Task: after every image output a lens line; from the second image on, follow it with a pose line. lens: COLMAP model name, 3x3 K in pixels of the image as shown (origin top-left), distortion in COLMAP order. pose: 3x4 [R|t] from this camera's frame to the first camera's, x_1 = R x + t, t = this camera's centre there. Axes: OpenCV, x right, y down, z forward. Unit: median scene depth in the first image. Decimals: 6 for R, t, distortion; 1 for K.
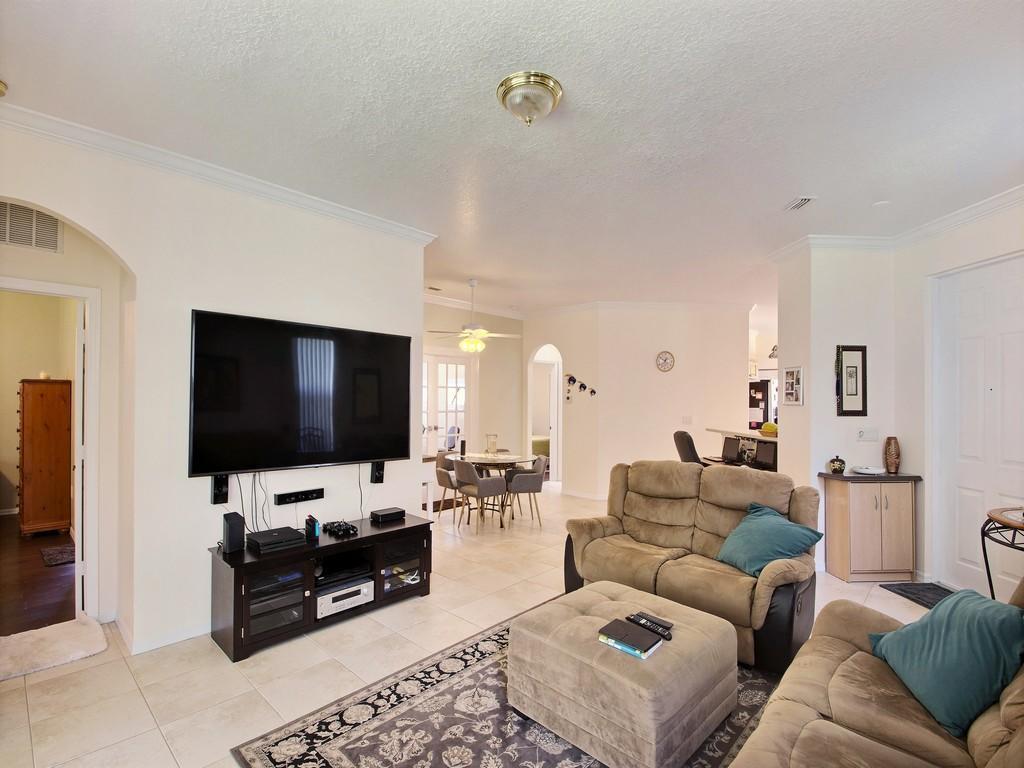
lens RADIAL K [[482.7, 0, 502.7], [0, 482.7, 394.3], [0, 0, 1]] dist [0.002706, -0.010428]
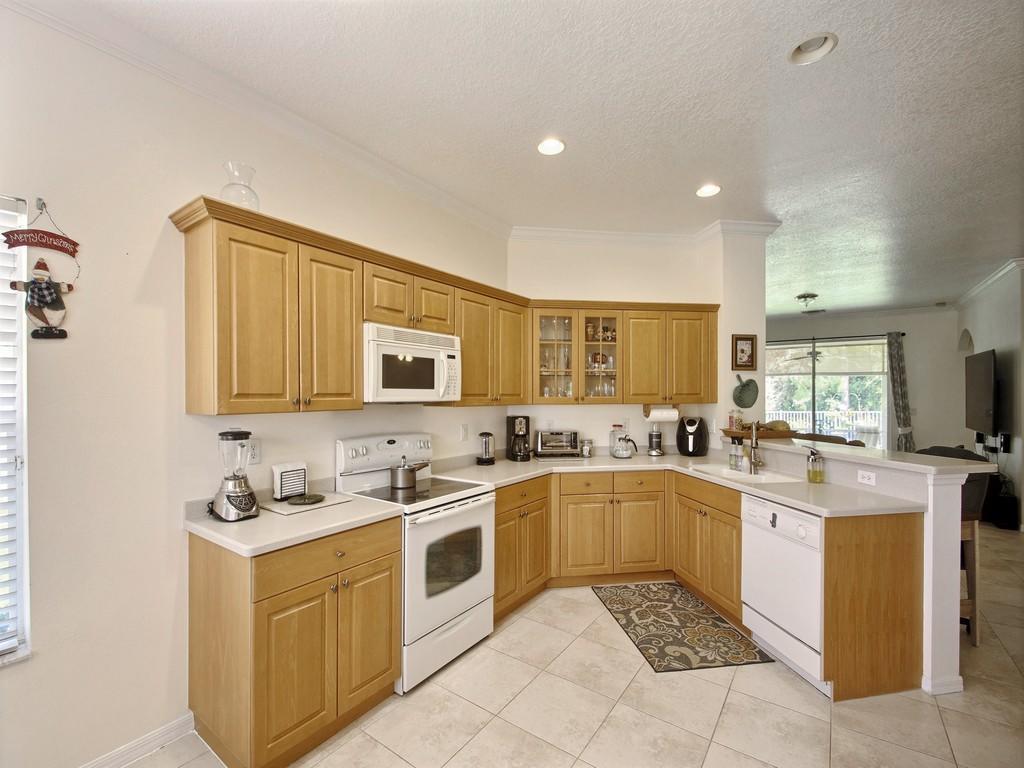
lens RADIAL K [[448.7, 0, 508.8], [0, 448.7, 393.5], [0, 0, 1]] dist [-0.008603, -0.000455]
pose [[-0.991316, -0.005975, -0.131362, 1.944723], [-0.004200, 0.999896, -0.013789, 0.046962], [0.131431, -0.013117, -0.991239, 2.992216]]
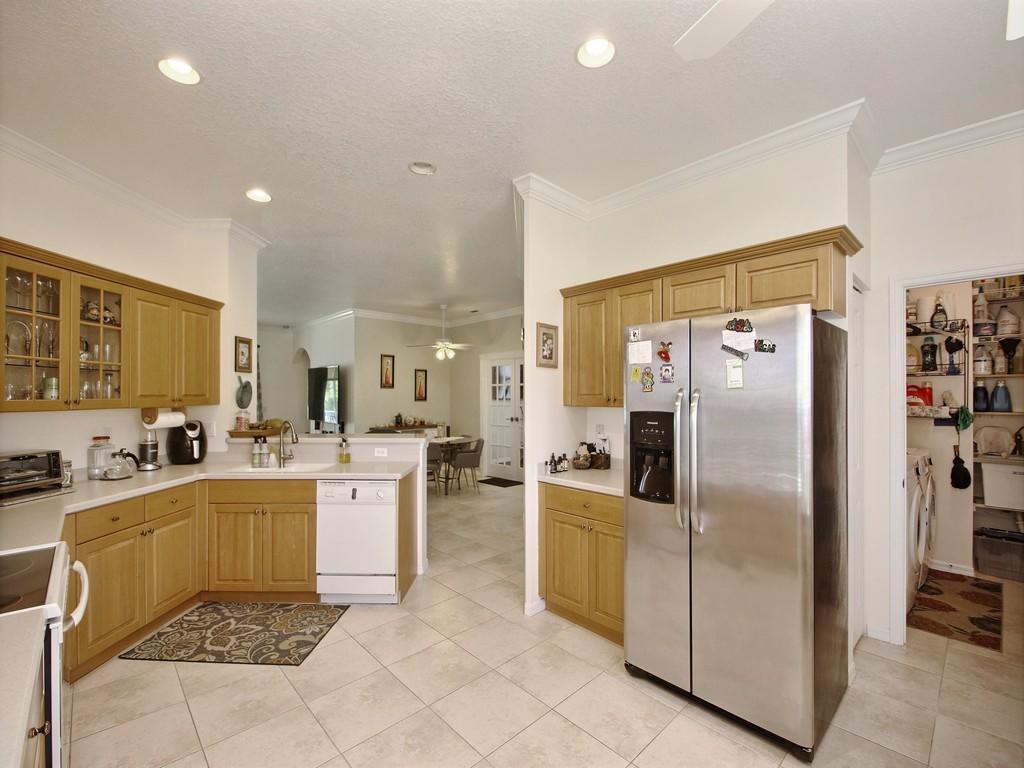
lens RADIAL K [[448.7, 0, 508.8], [0, 448.7, 393.5], [0, 0, 1]] dist [-0.008603, -0.000455]
pose [[-0.049622, -0.009921, -0.998719, 2.429218], [0.012453, 0.999867, -0.010551, 0.046493], [0.998690, -0.012961, -0.049492, 2.625122]]
